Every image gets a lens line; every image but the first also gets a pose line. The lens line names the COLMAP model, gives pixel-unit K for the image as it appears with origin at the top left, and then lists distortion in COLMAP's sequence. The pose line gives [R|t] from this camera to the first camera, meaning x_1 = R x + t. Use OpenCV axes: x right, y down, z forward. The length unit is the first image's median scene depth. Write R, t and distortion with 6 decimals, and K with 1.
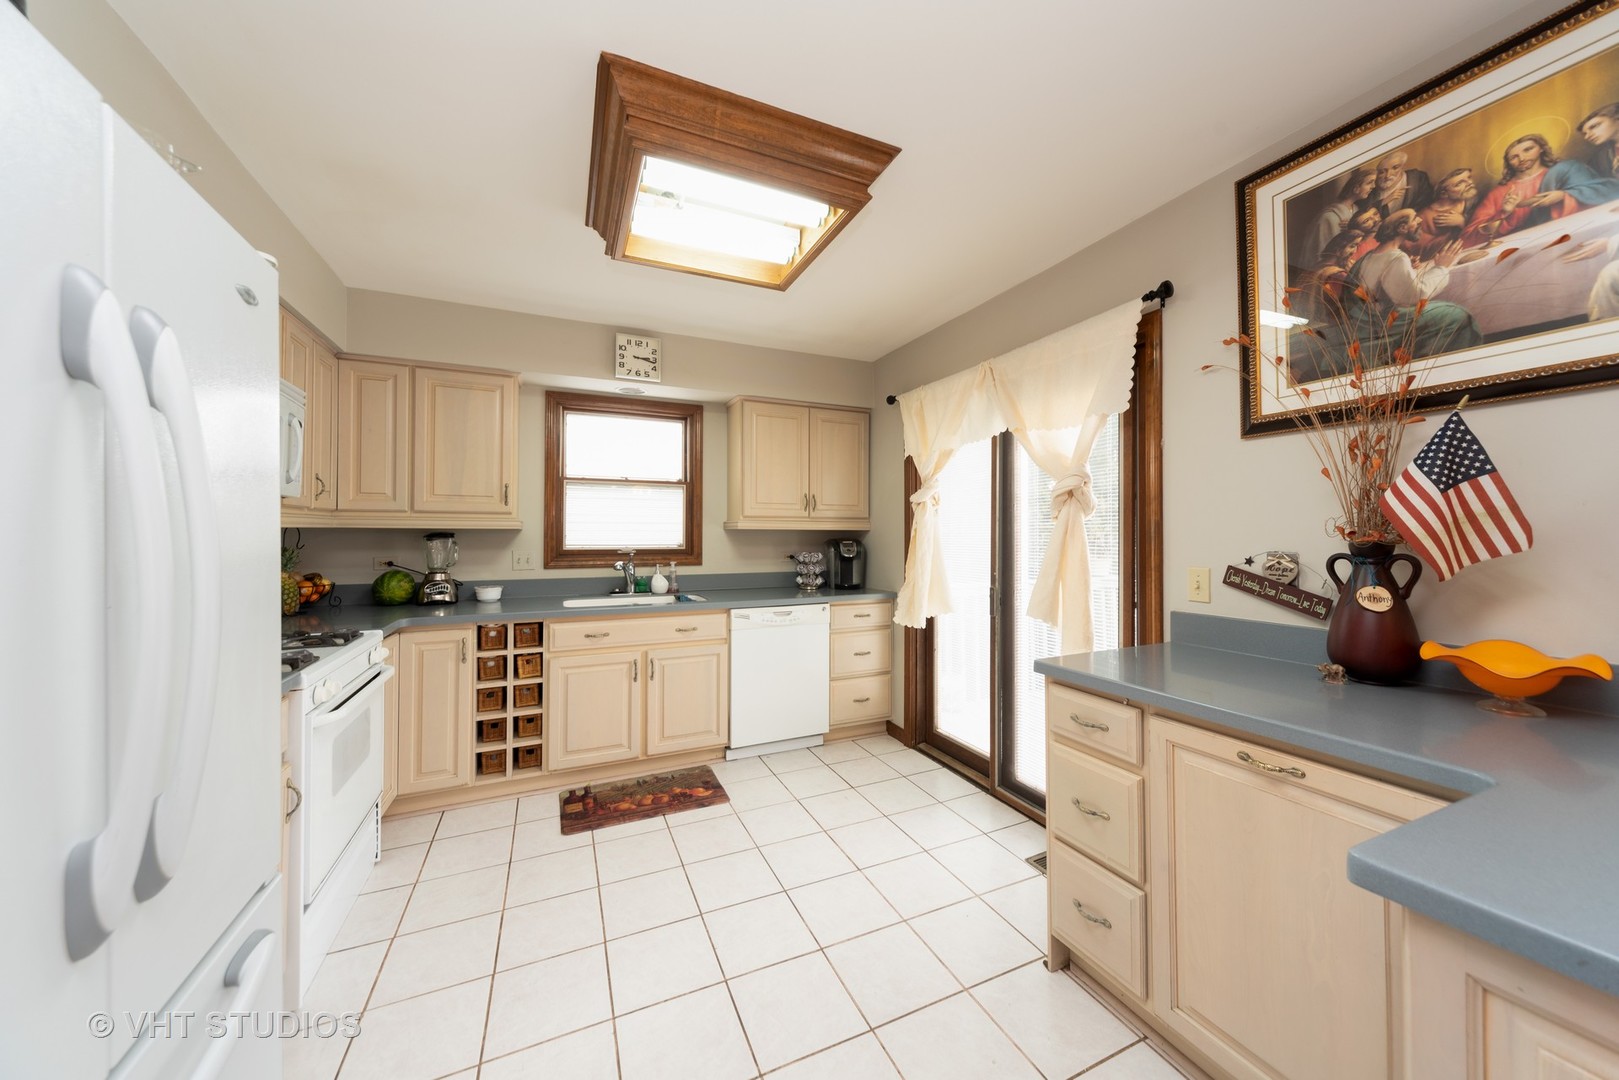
lens RADIAL K [[560.9, 0, 809.0], [0, 560.9, 531.2], [0, 0, 1]] dist [0.001649, -0.000316]
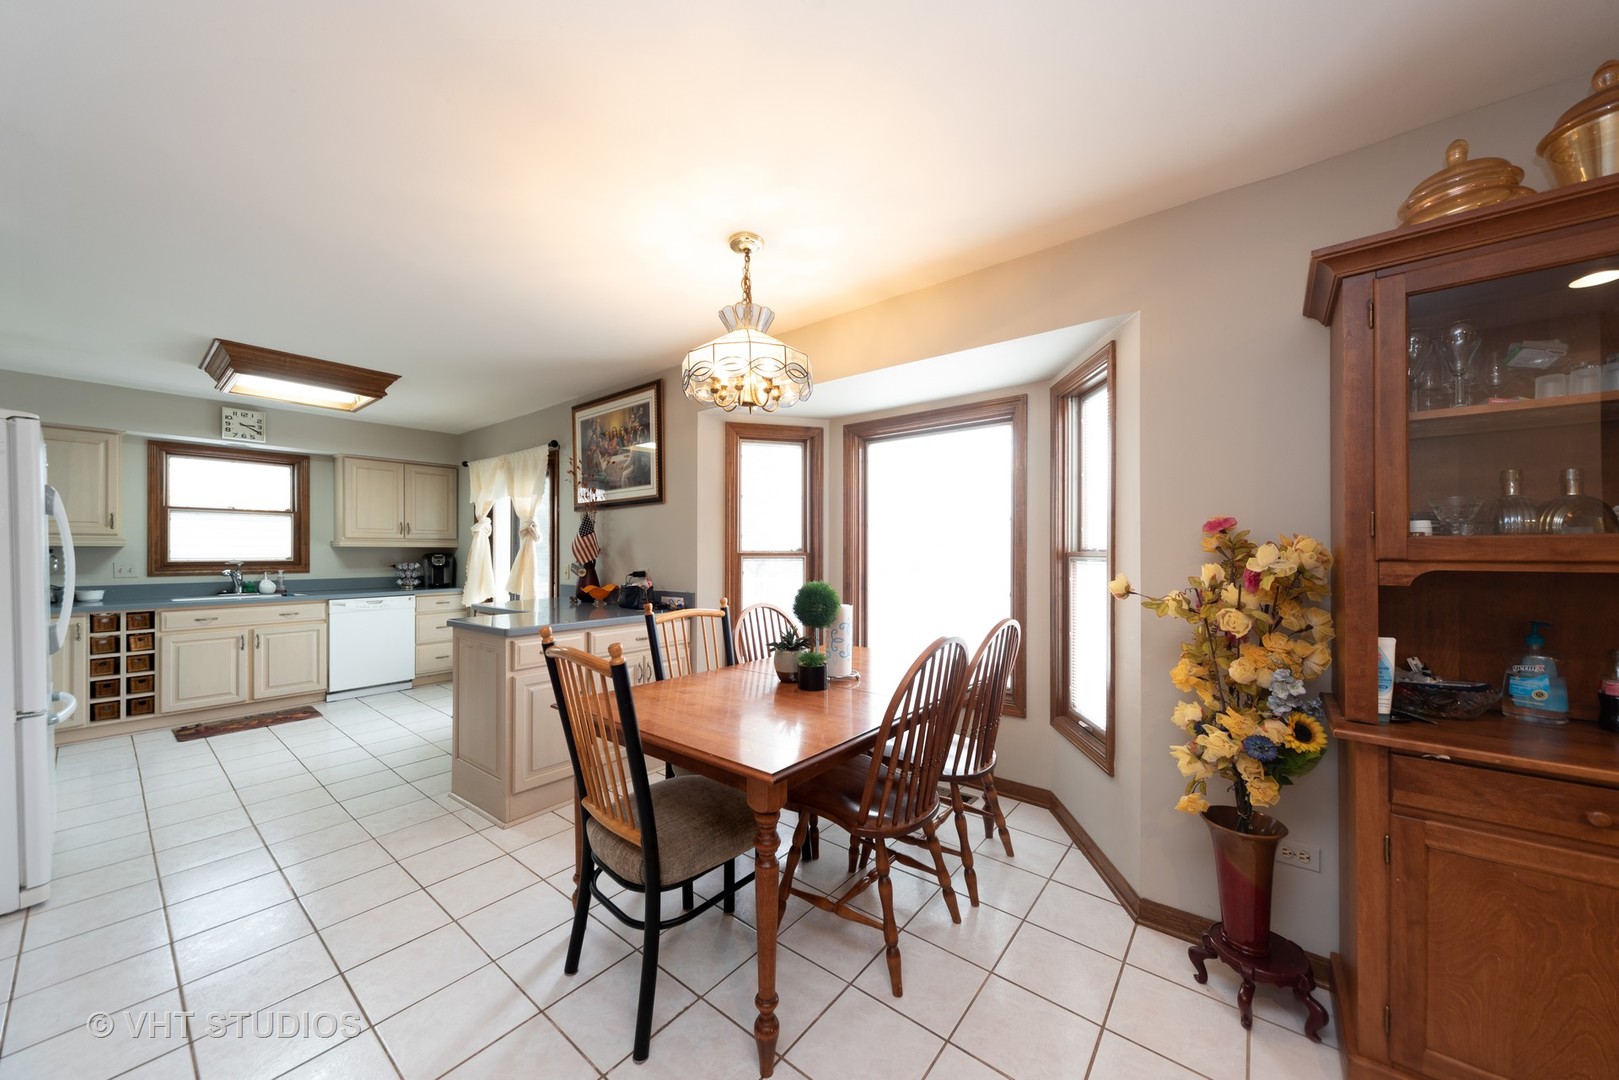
lens RADIAL K [[560.9, 0, 814.5], [0, 560.9, 552.8], [0, 0, 1]] dist [0.001649, -0.000316]
pose [[0.885206, -0.002937, 0.465191, 0.311168], [-0.002754, 0.999929, 0.011555, -0.008710], [-0.465192, -0.011509, 0.885135, -0.931751]]
